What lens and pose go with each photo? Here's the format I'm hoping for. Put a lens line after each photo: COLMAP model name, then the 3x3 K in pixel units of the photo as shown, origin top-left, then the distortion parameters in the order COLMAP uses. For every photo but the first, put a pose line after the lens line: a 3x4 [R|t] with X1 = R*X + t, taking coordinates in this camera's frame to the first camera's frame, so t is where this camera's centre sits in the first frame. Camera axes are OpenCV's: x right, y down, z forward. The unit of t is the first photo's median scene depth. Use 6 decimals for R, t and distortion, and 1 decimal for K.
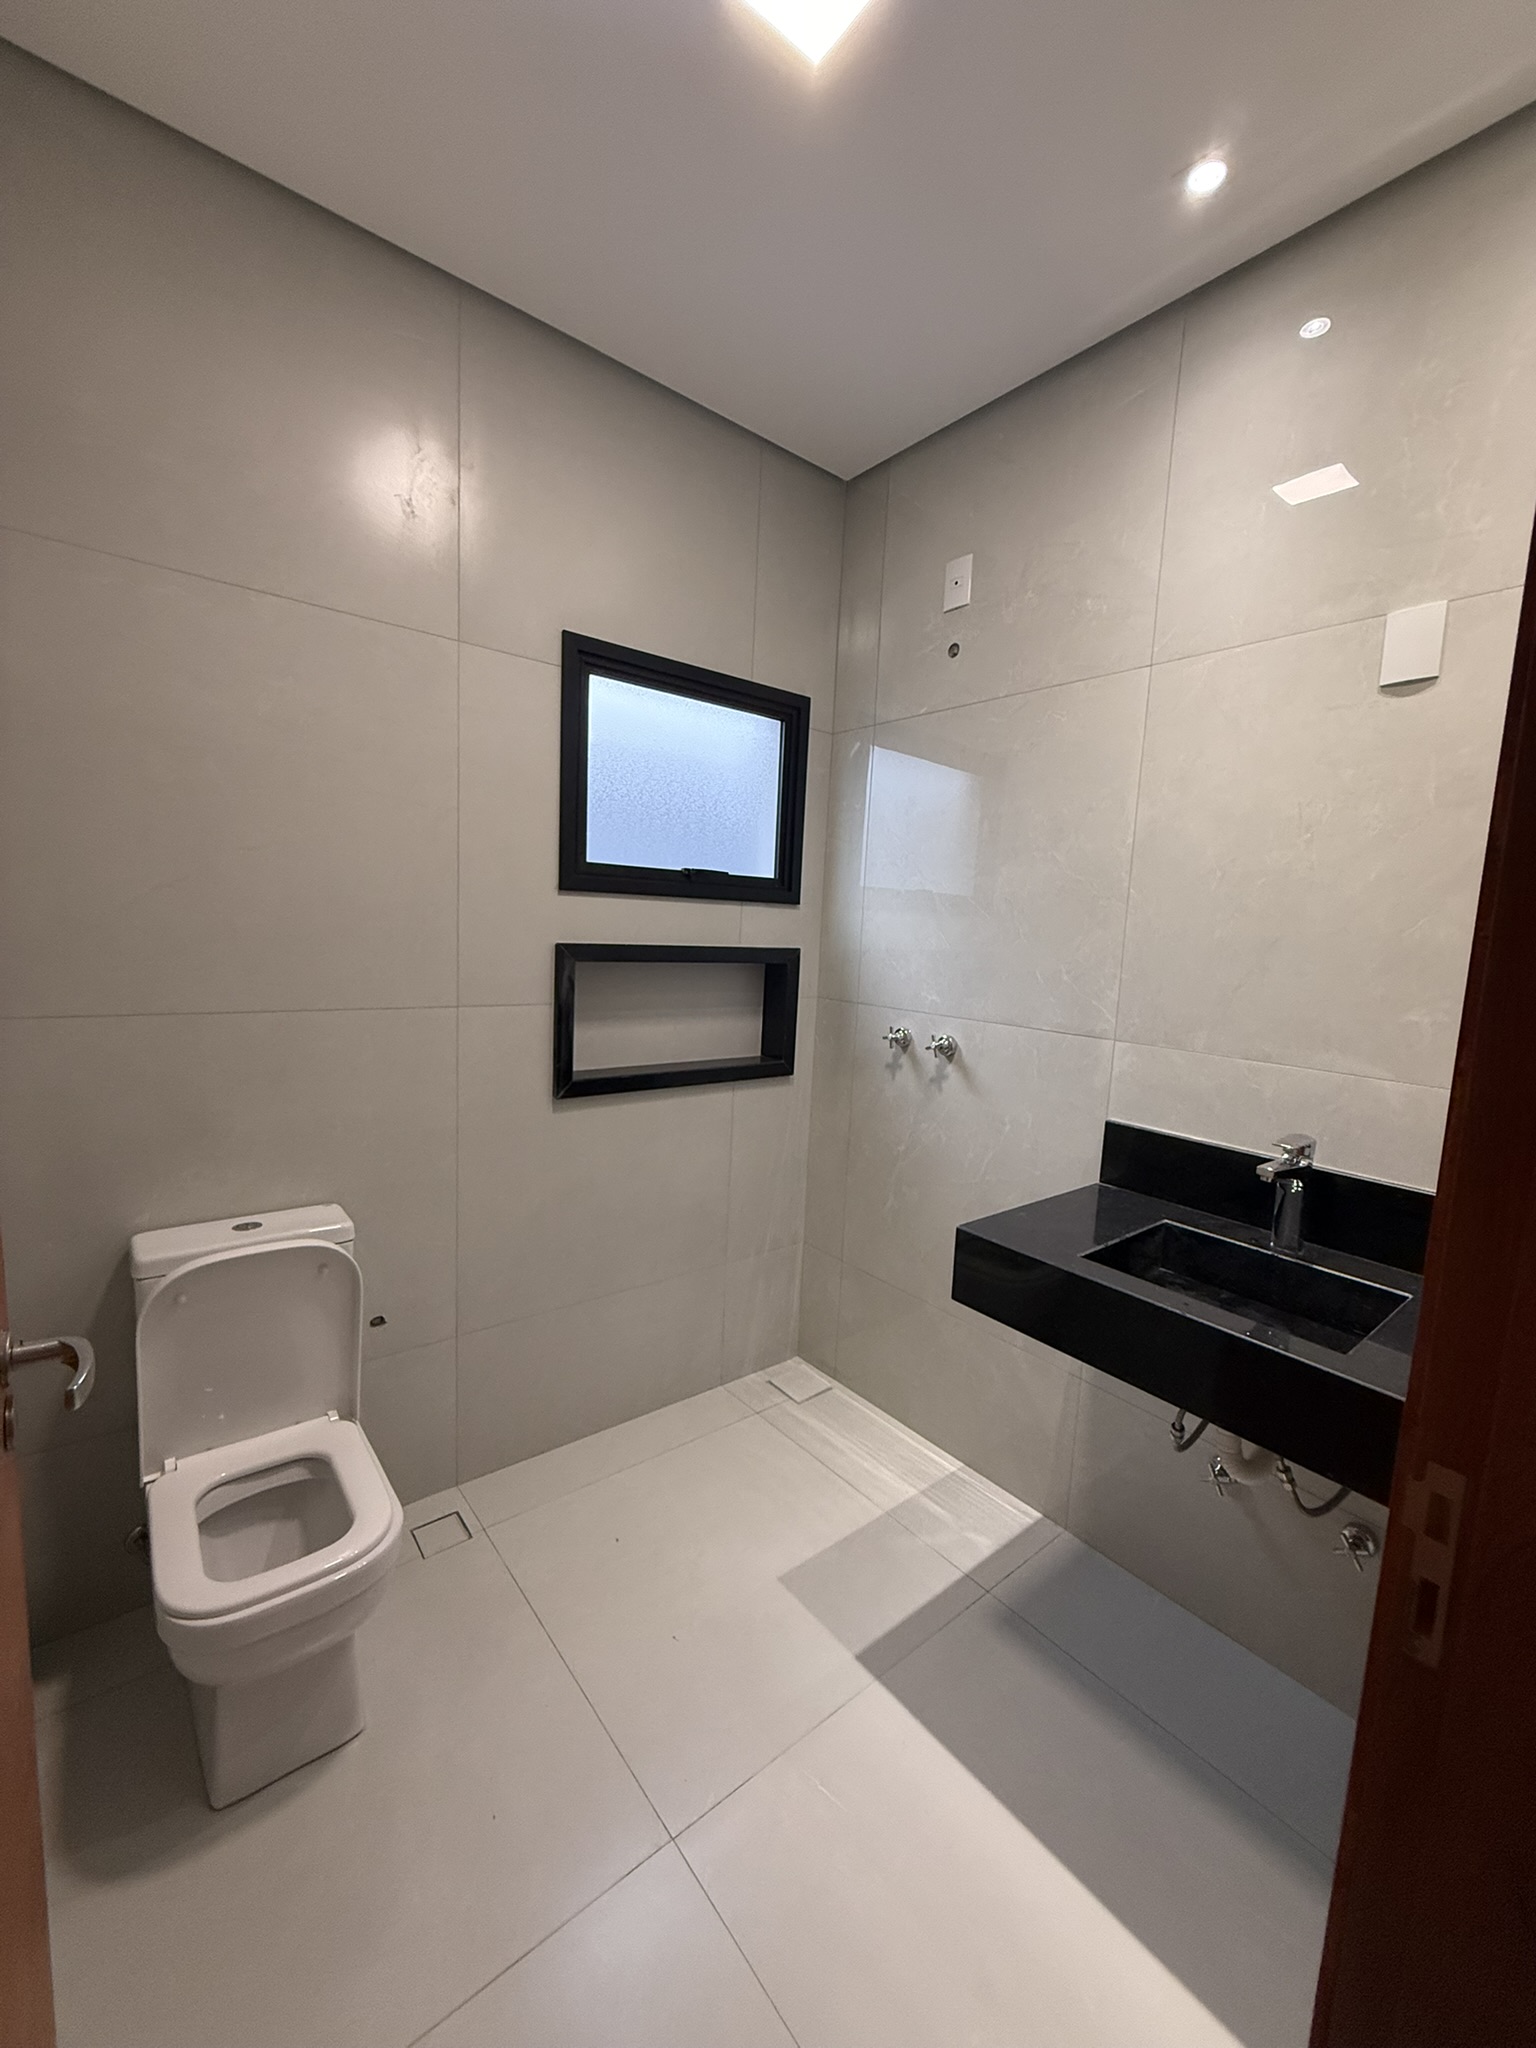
lens RADIAL K [[814.4, 0, 768.0], [0, 814.4, 1024.0], [0, 0, 1]] dist [0.000473, -0.000239]
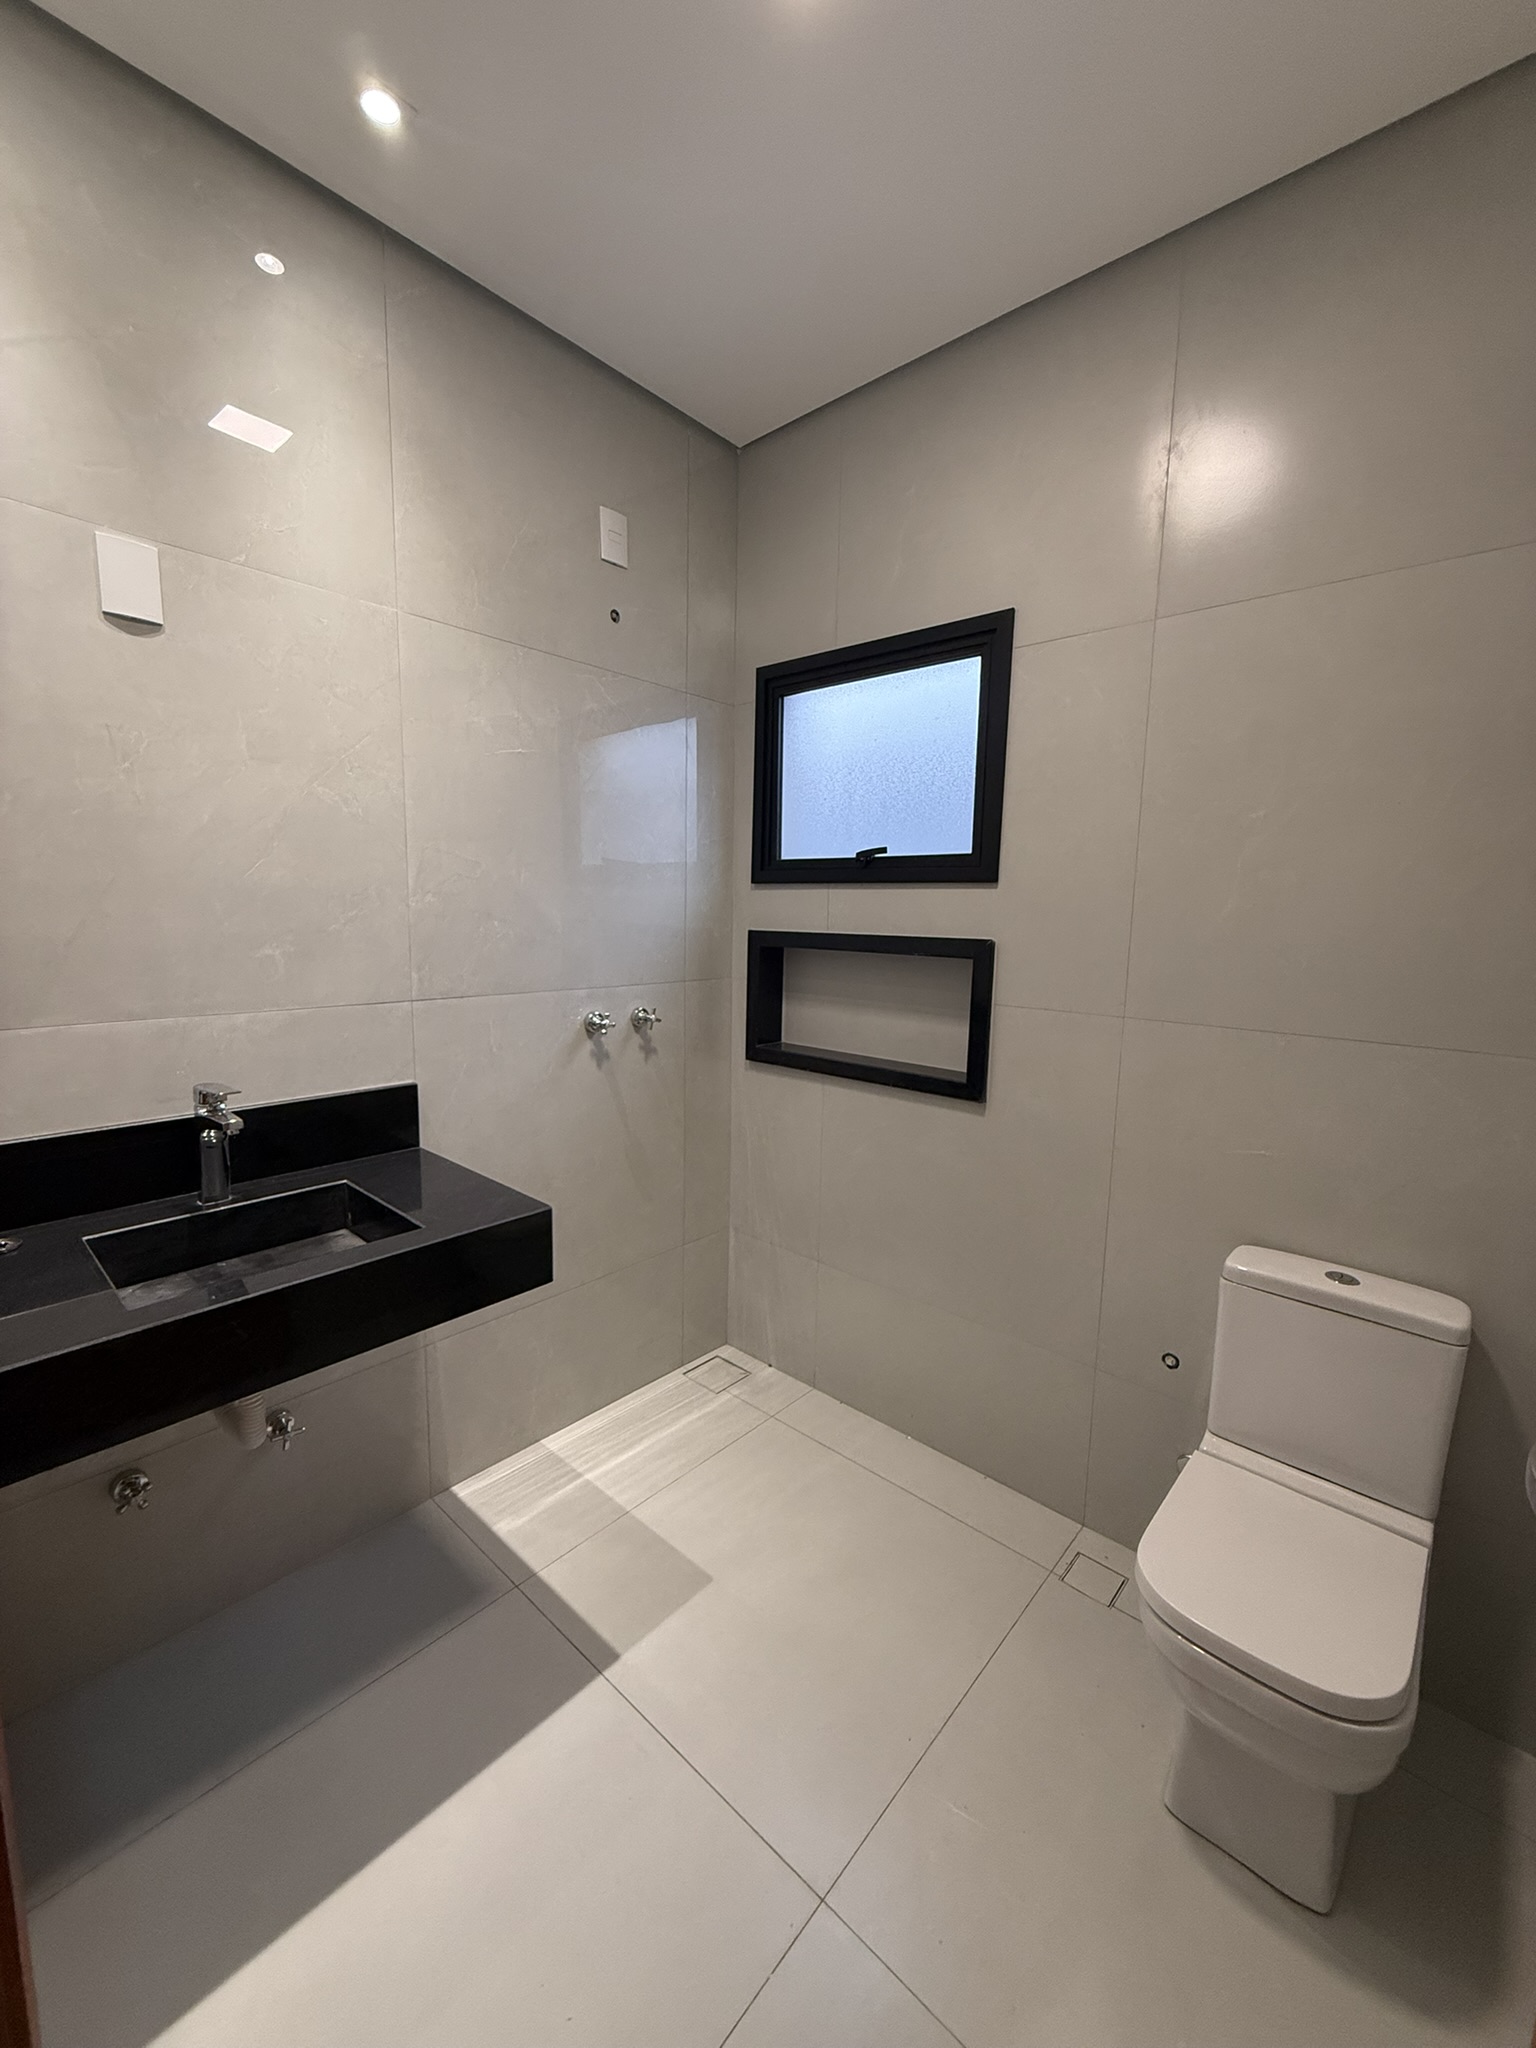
lens RADIAL K [[815.9, 0, 768.4], [0, 815.9, 1015.9], [0, 0, 1]] dist [-0.001171, 0.000133]
pose [[-0.156268, -0.180398, 0.971101, -0.582088], [0.084704, 0.977110, 0.195145, -0.116204], [-0.984076, 0.112751, -0.137411, 0.704469]]
